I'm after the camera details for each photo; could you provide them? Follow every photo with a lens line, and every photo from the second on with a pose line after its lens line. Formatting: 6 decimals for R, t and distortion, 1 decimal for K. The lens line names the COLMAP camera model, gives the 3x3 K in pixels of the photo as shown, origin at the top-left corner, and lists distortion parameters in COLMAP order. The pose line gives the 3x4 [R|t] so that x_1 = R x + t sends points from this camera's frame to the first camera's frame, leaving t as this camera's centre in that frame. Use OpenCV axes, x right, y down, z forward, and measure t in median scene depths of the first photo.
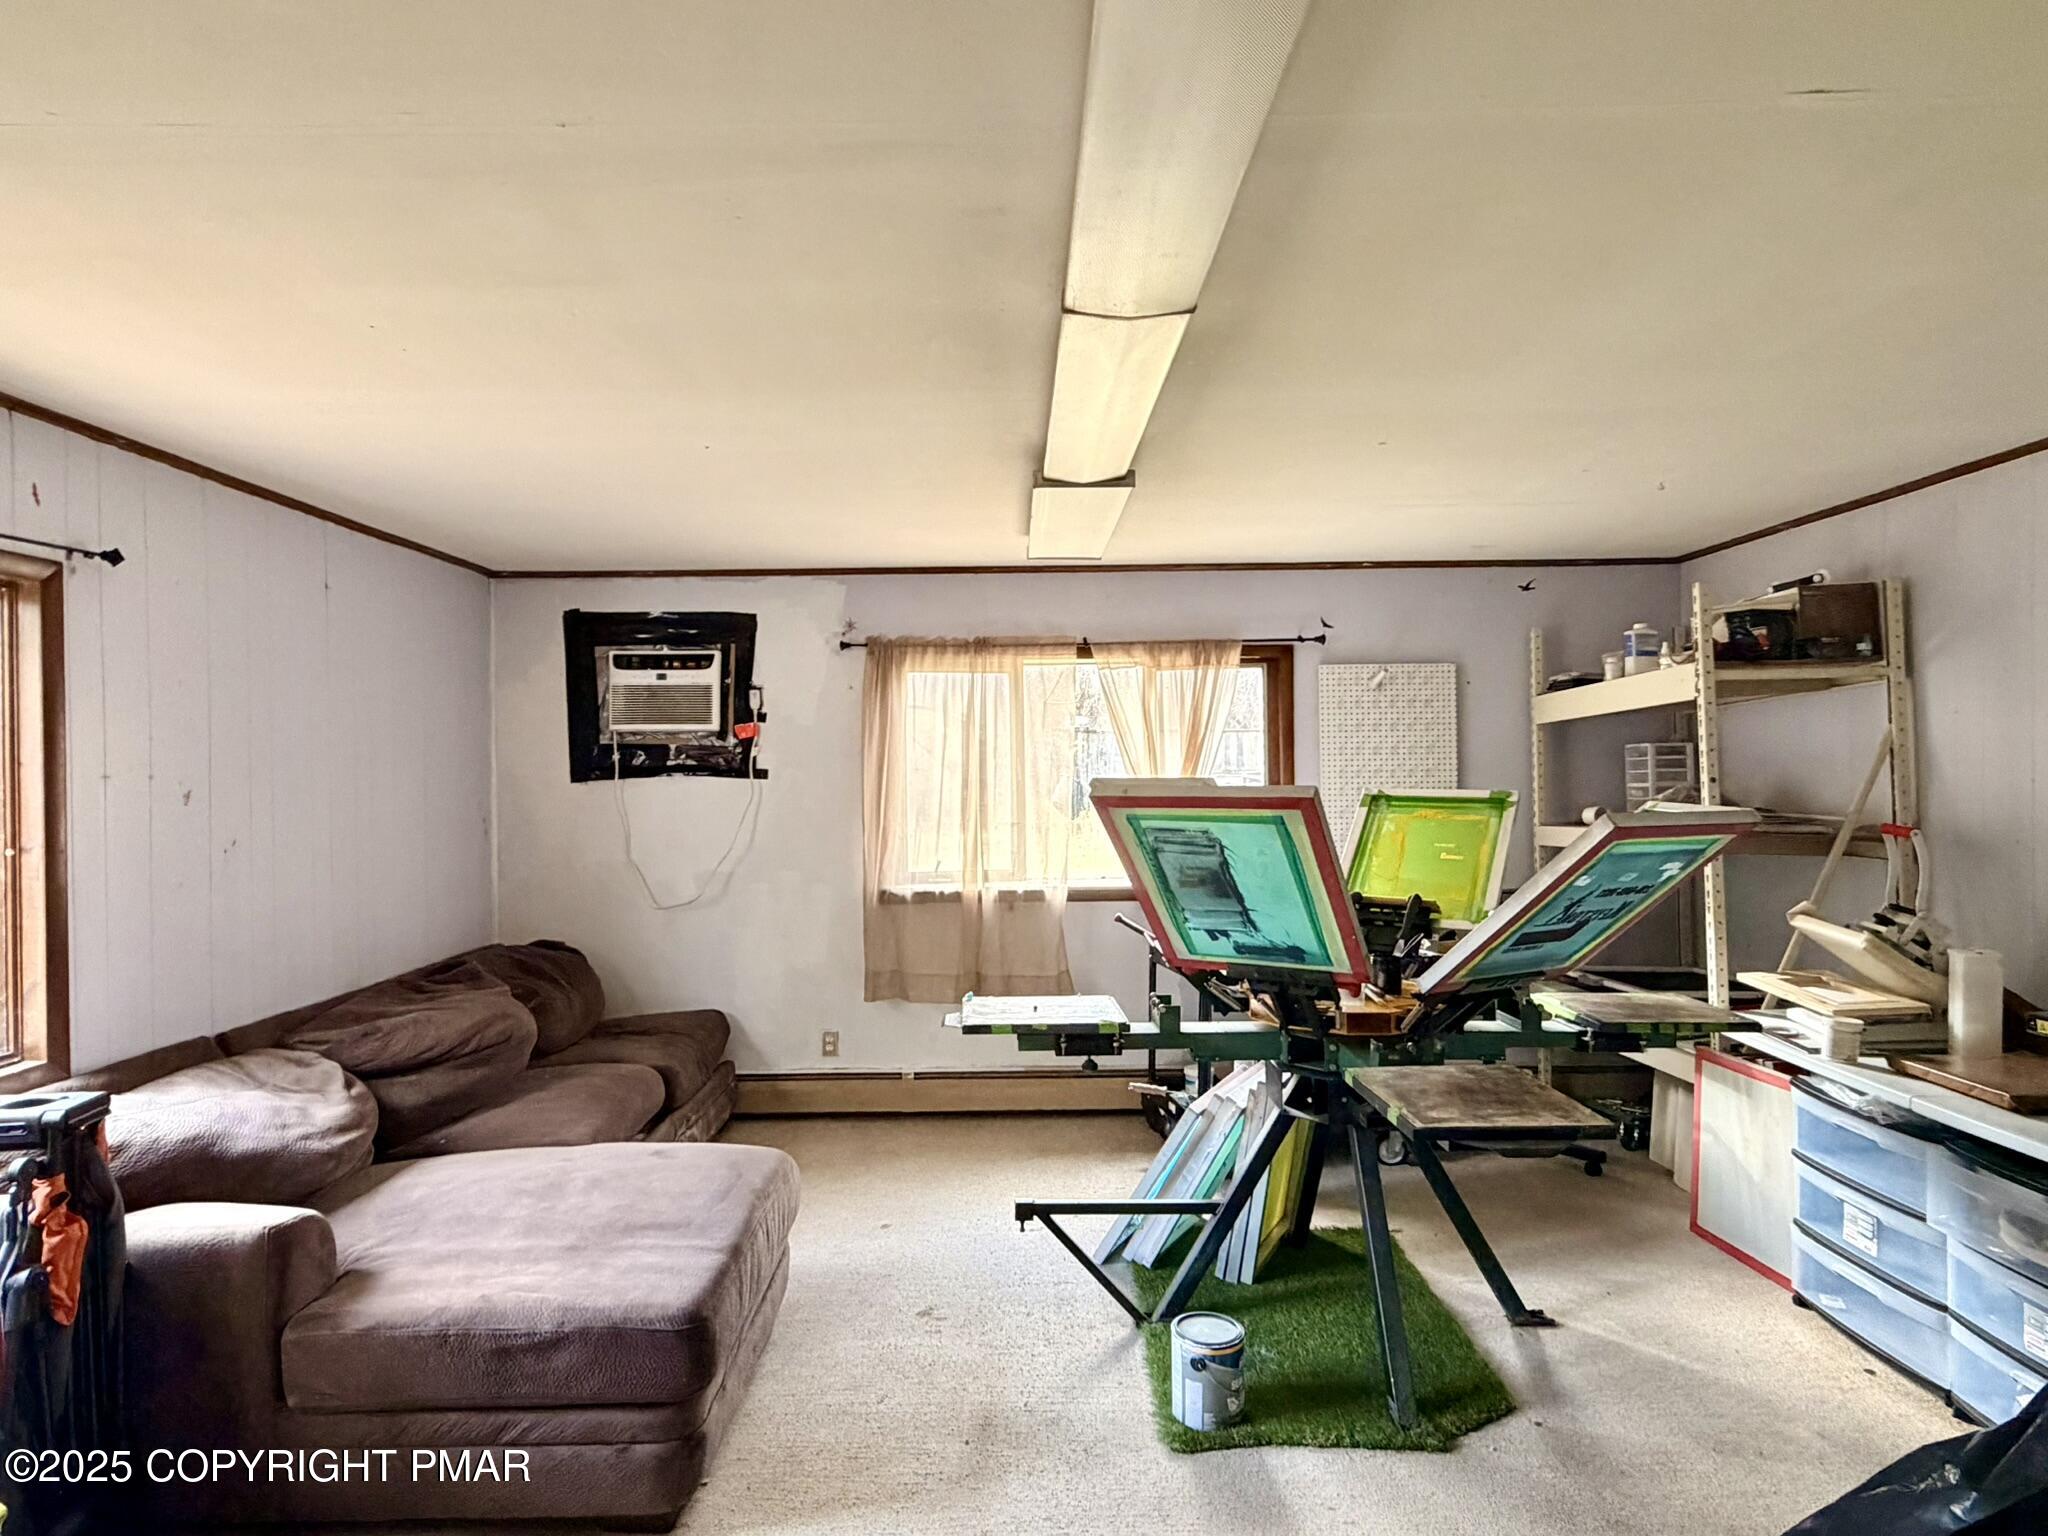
lens RADIAL K [[1173.7, 0, 1024.0], [0, 1173.7, 768.0], [0, 0, 1]] dist [-0.000648, 0.001980]
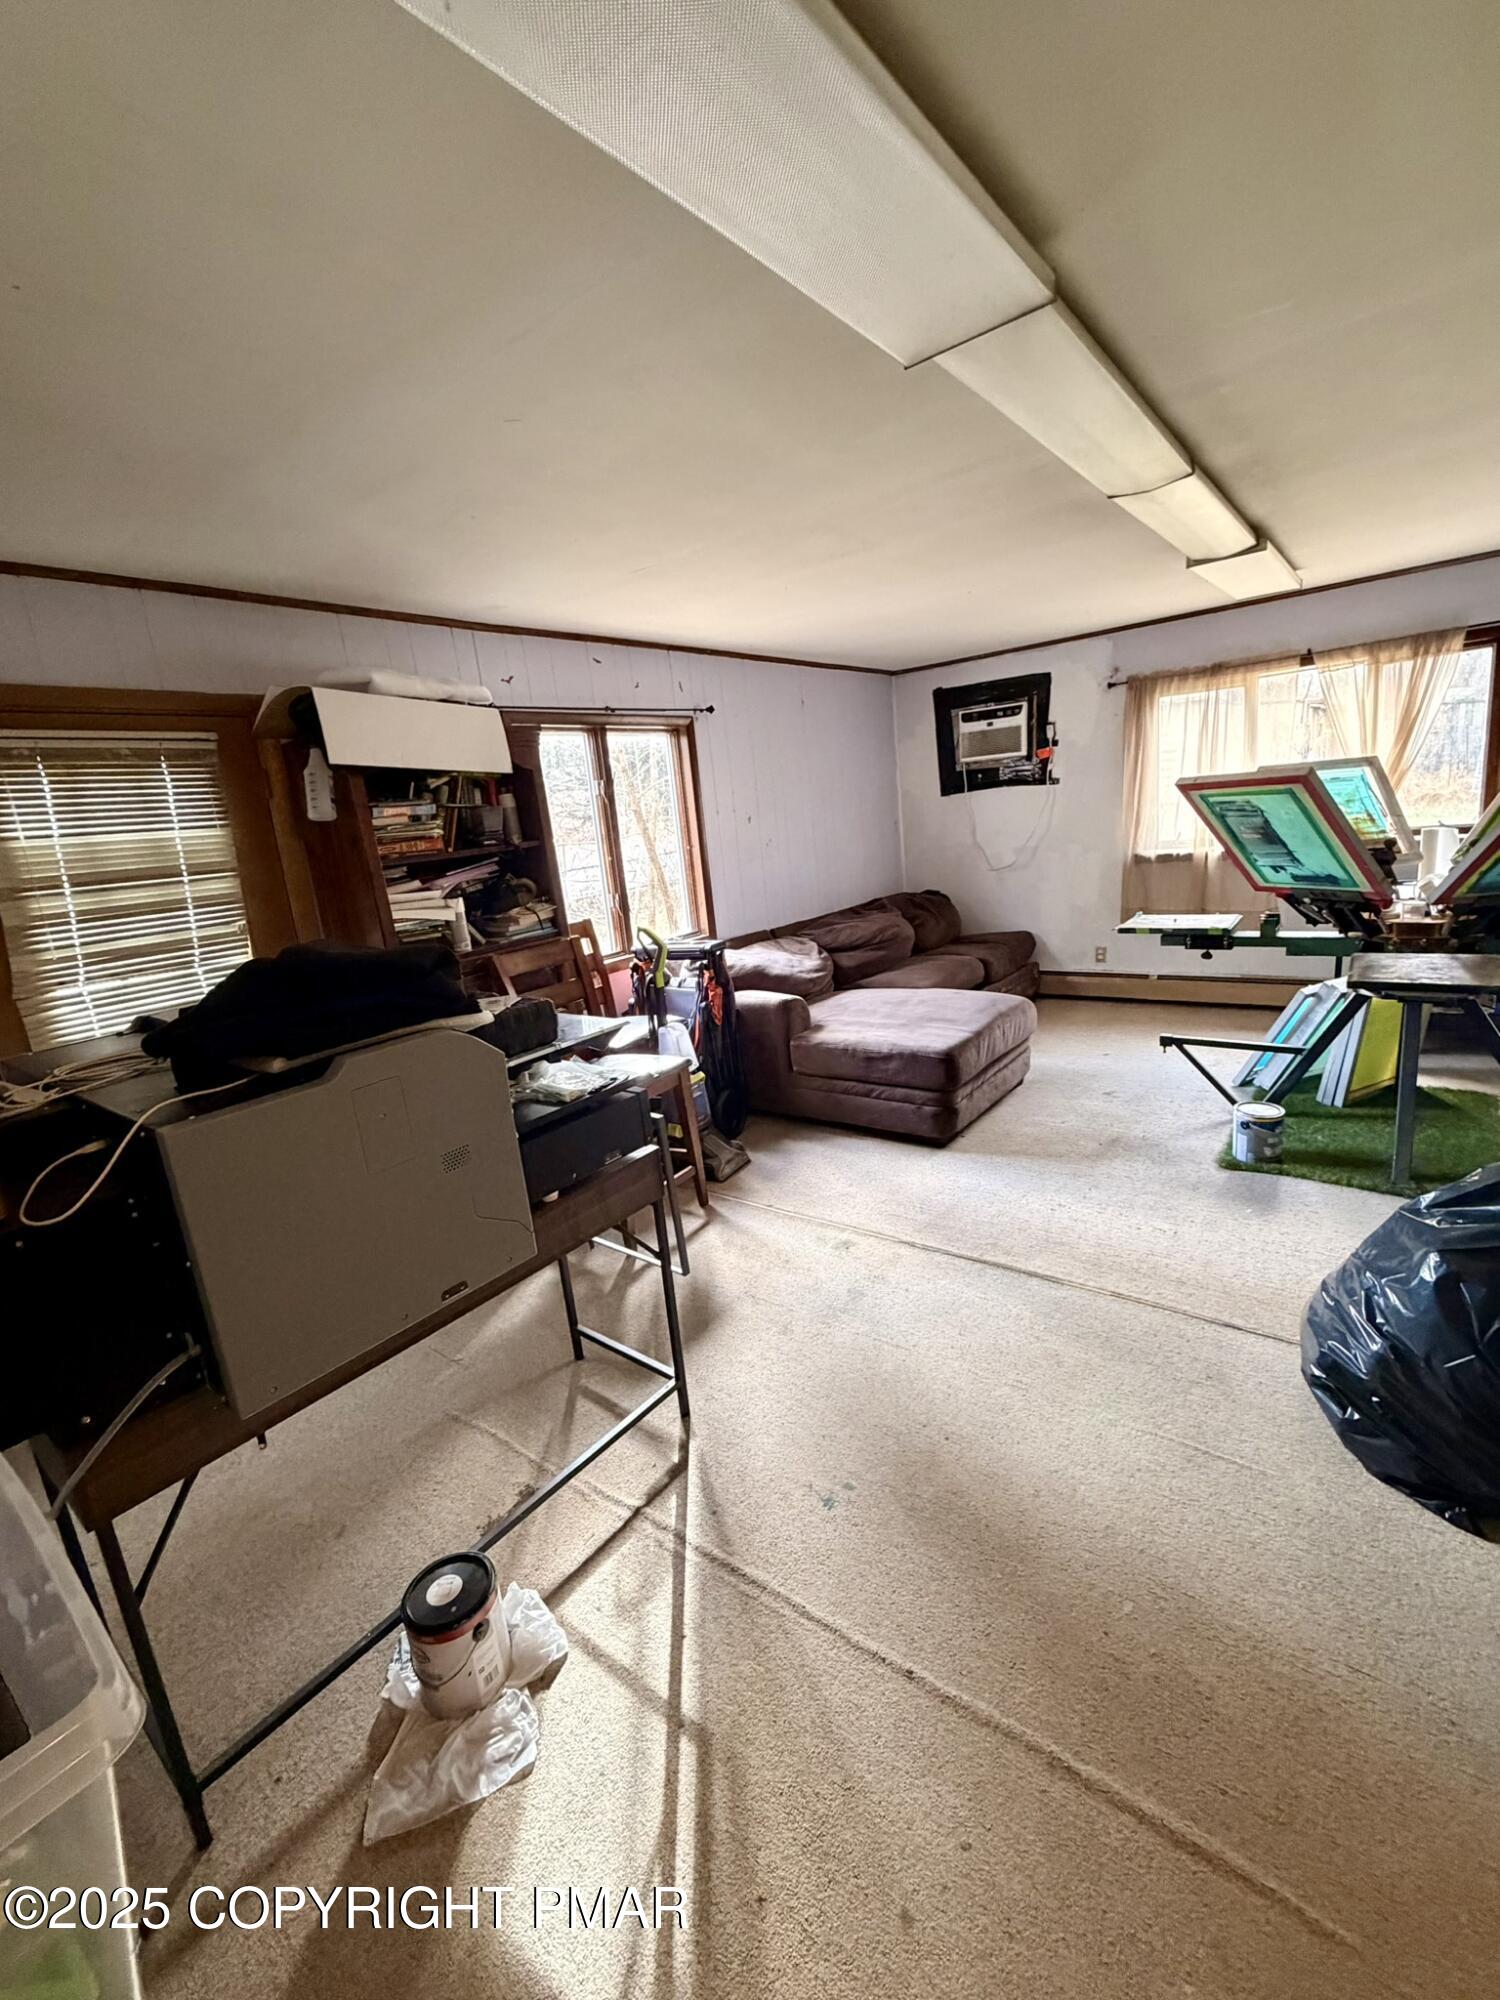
lens RADIAL K [[860.2, 0, 750.0], [0, 860.2, 1000.0], [0, 0, 1]] dist [0.001926, 0.000388]
pose [[0.788492, 0.066696, -0.611418, 0.265344], [0.089168, 0.971204, 0.220935, -0.001908], [0.608547, -0.228724, 0.759839, -0.262545]]
